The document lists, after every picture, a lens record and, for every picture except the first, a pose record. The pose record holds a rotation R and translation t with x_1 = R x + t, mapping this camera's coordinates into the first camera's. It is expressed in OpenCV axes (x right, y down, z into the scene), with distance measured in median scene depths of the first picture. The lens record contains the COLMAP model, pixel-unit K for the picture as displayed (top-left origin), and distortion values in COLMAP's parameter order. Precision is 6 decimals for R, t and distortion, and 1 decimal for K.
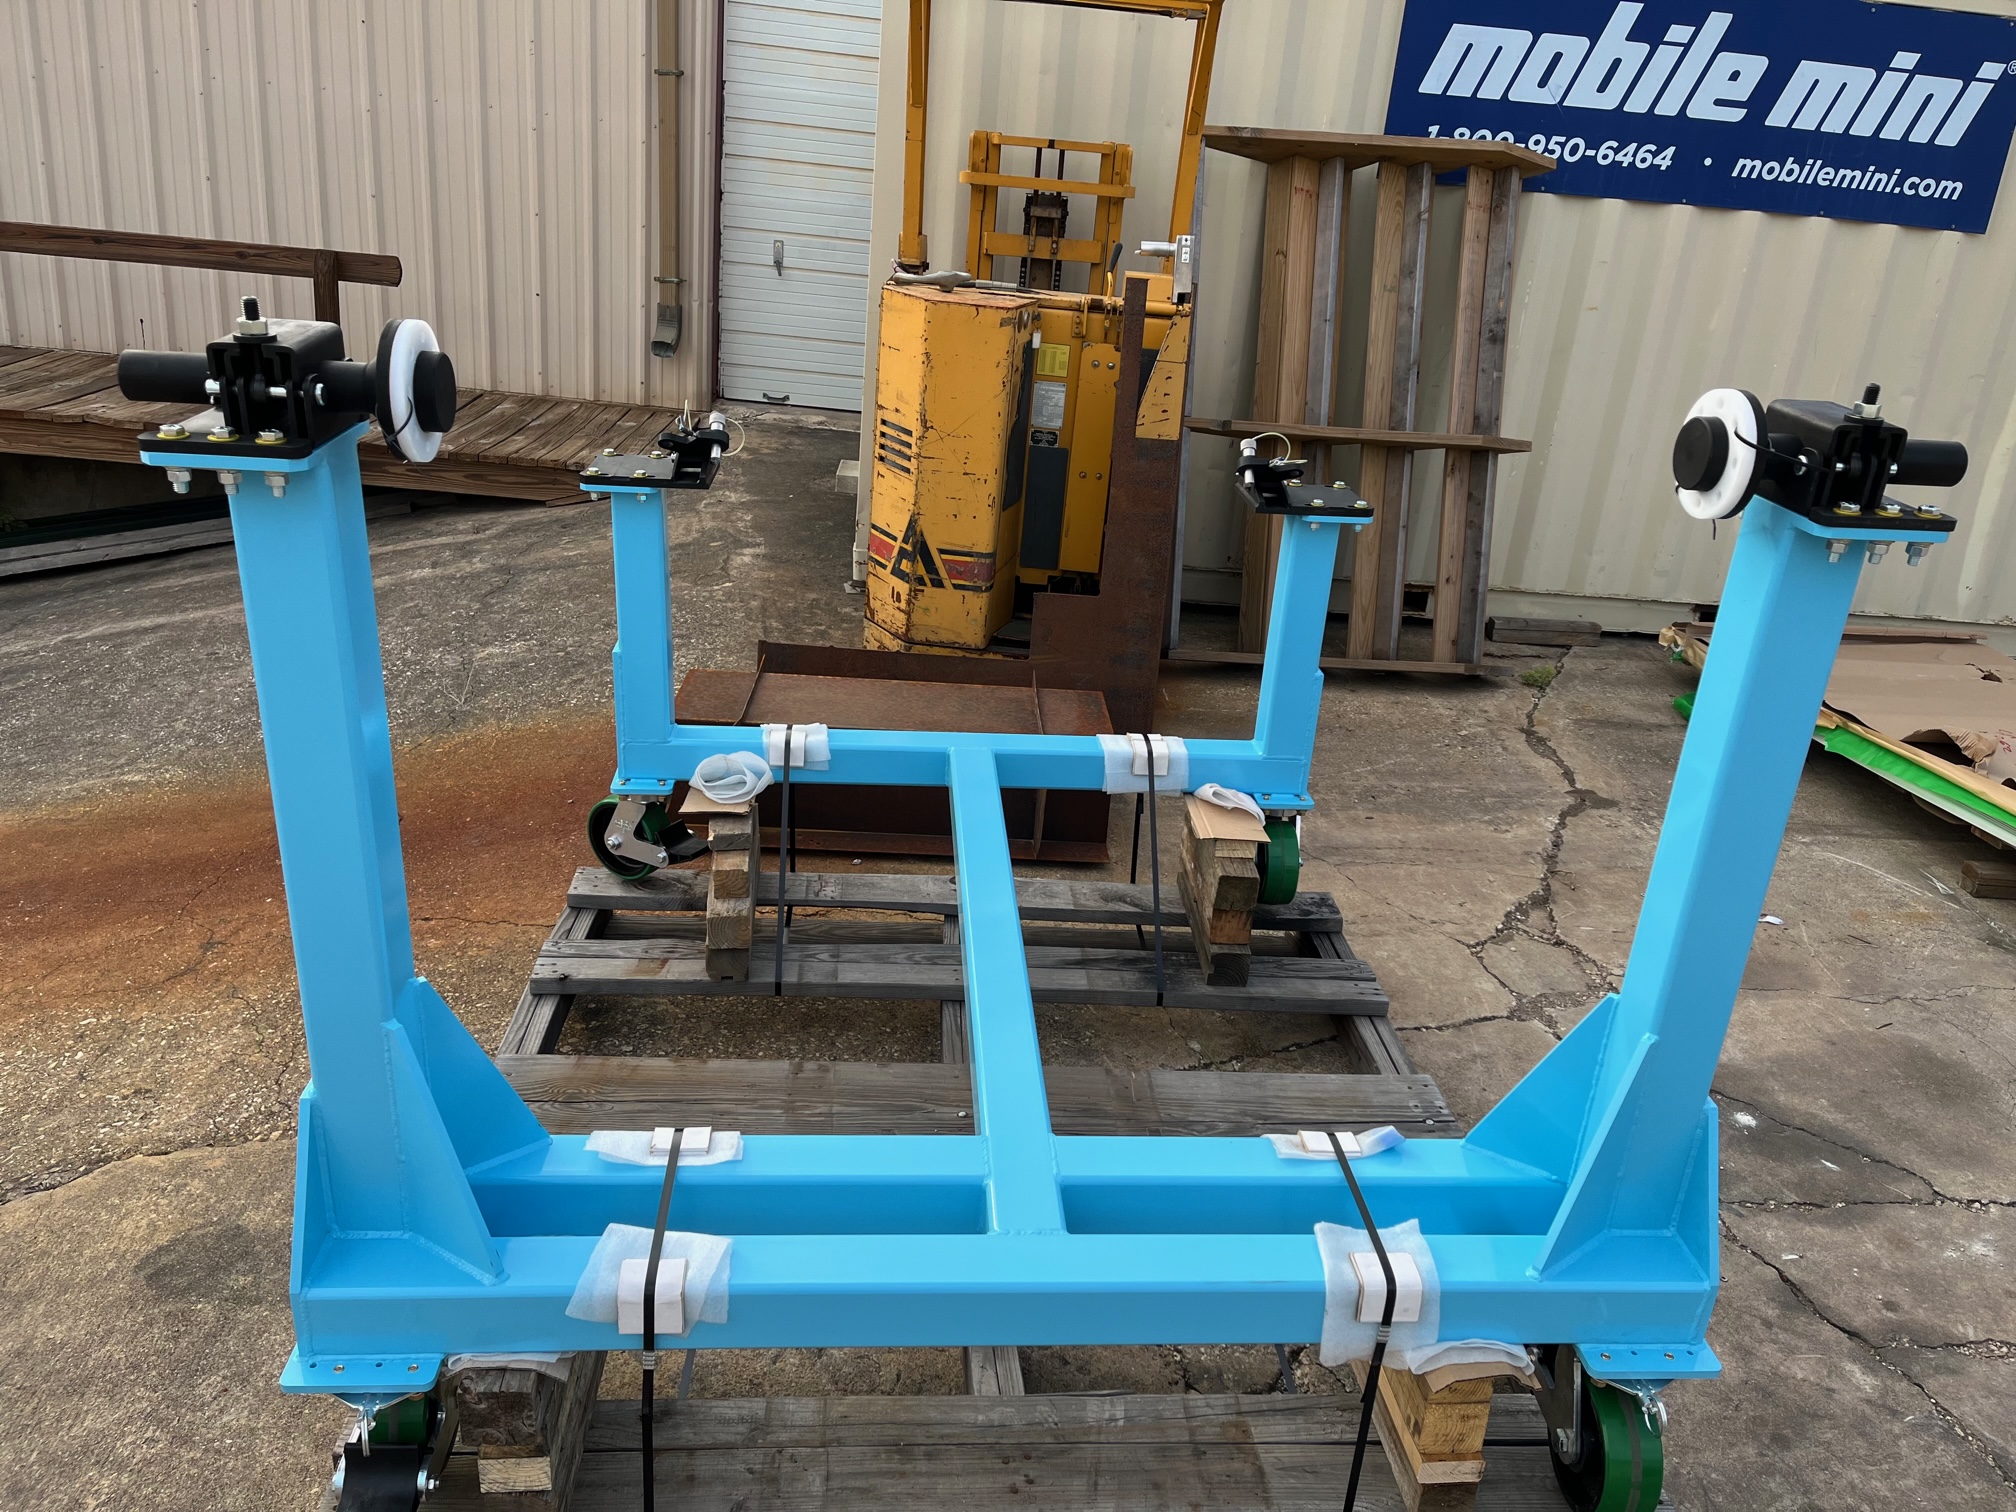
lens RADIAL K [[1518.2, 0, 995.4], [0, 1518.2, 755.1], [0, 0, 1]] dist [0.079251, -0.121905]
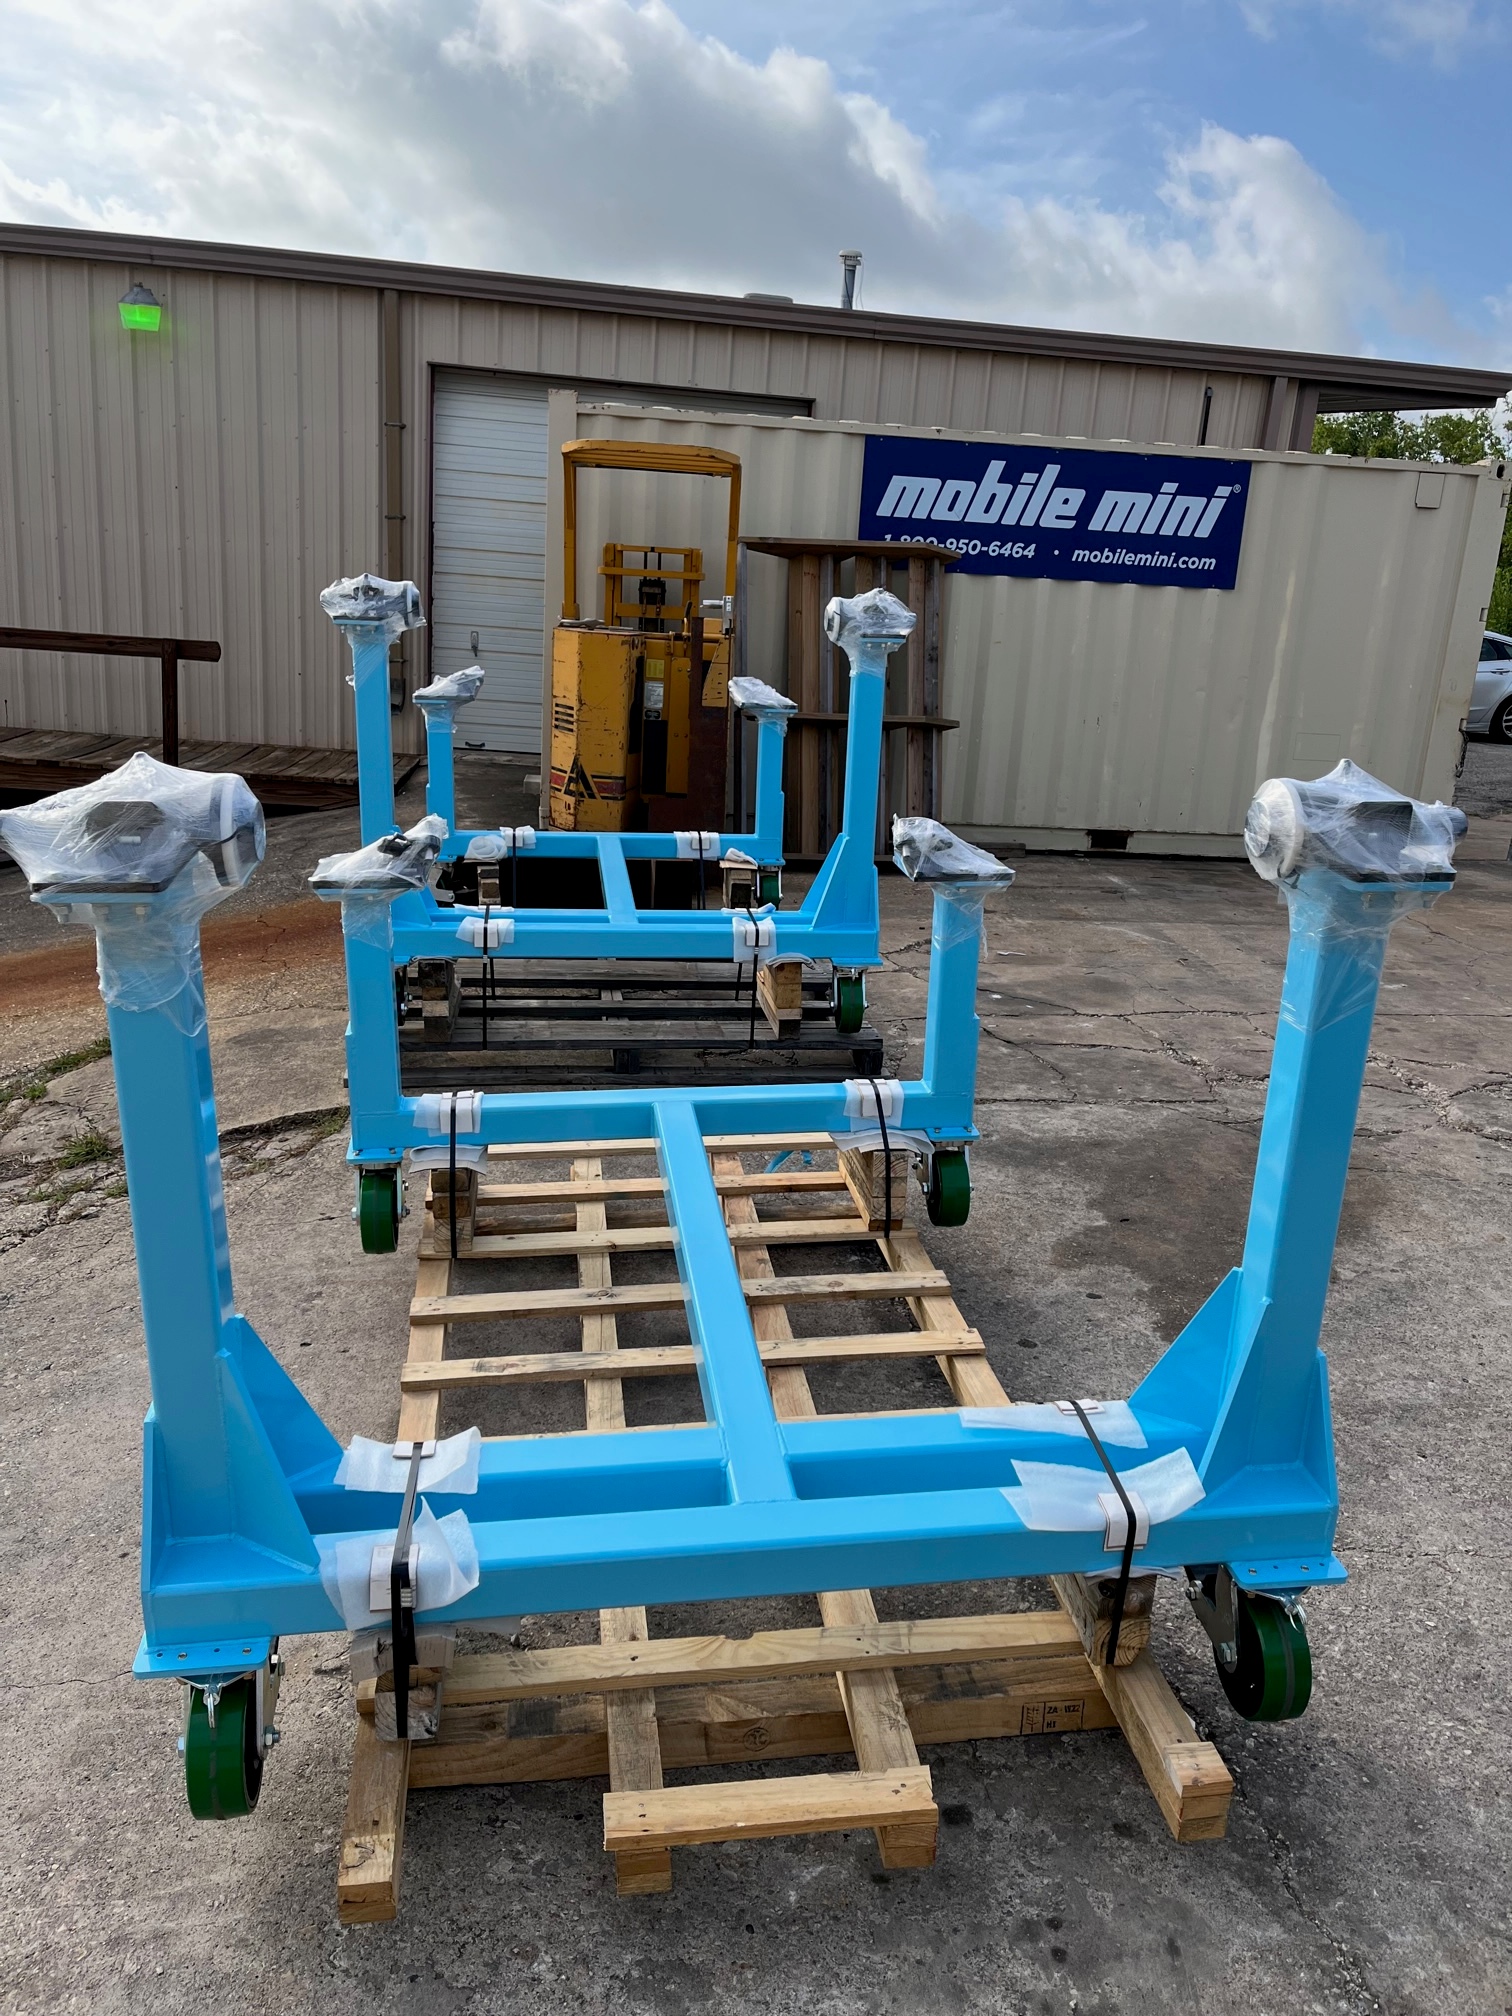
lens RADIAL K [[1504.1, 0, 756.0], [0, 1504.1, 1008.0], [0, 0, 1]] dist [0.026133, -0.114024]
pose [[0.997487, -0.042518, 0.056666, 0.032586], [0.048014, 0.993883, -0.099453, 0.246760], [-0.052091, 0.101923, 0.993427, -0.541221]]
